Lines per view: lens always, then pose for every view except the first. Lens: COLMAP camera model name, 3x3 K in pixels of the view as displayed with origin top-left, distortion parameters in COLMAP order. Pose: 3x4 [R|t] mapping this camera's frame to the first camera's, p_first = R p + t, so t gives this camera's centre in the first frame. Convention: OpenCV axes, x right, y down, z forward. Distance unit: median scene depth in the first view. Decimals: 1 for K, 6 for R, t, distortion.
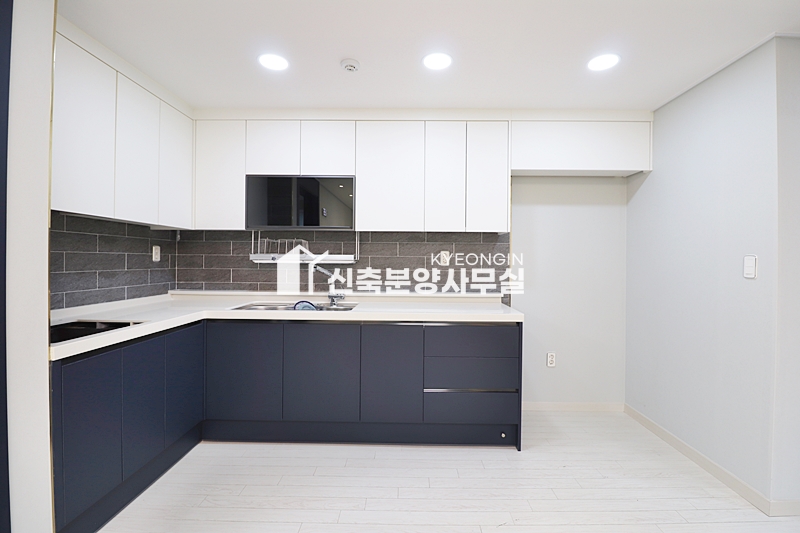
lens RADIAL K [[368.3, 0, 405.8], [0, 368.3, 261.9], [0, 0, 1]] dist [0.001854, -0.014779]
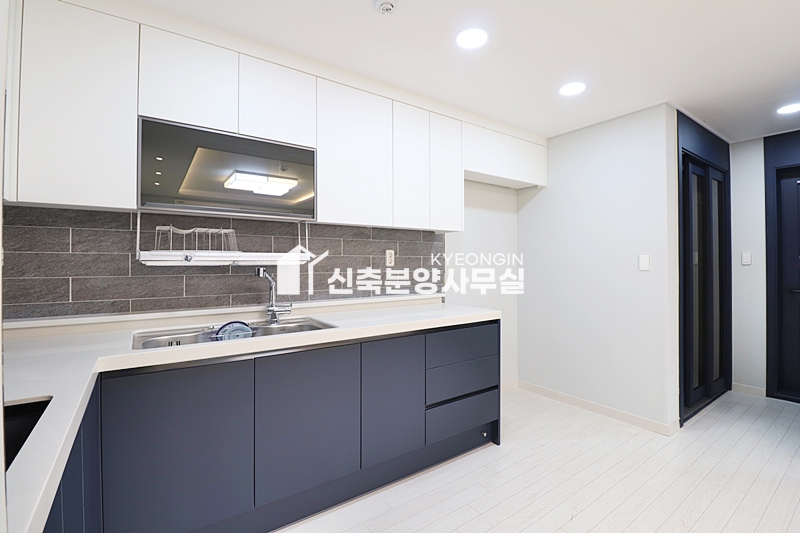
lens RADIAL K [[370.8, 0, 405.6], [0, 370.8, 261.0], [0, 0, 1]] dist [-0.000710, -0.010973]
pose [[0.803154, -0.005956, 0.595741, -0.404810], [0.012253, 0.999904, -0.006523, 0.003810], [-0.595645, 0.012538, 0.803150, 0.253849]]
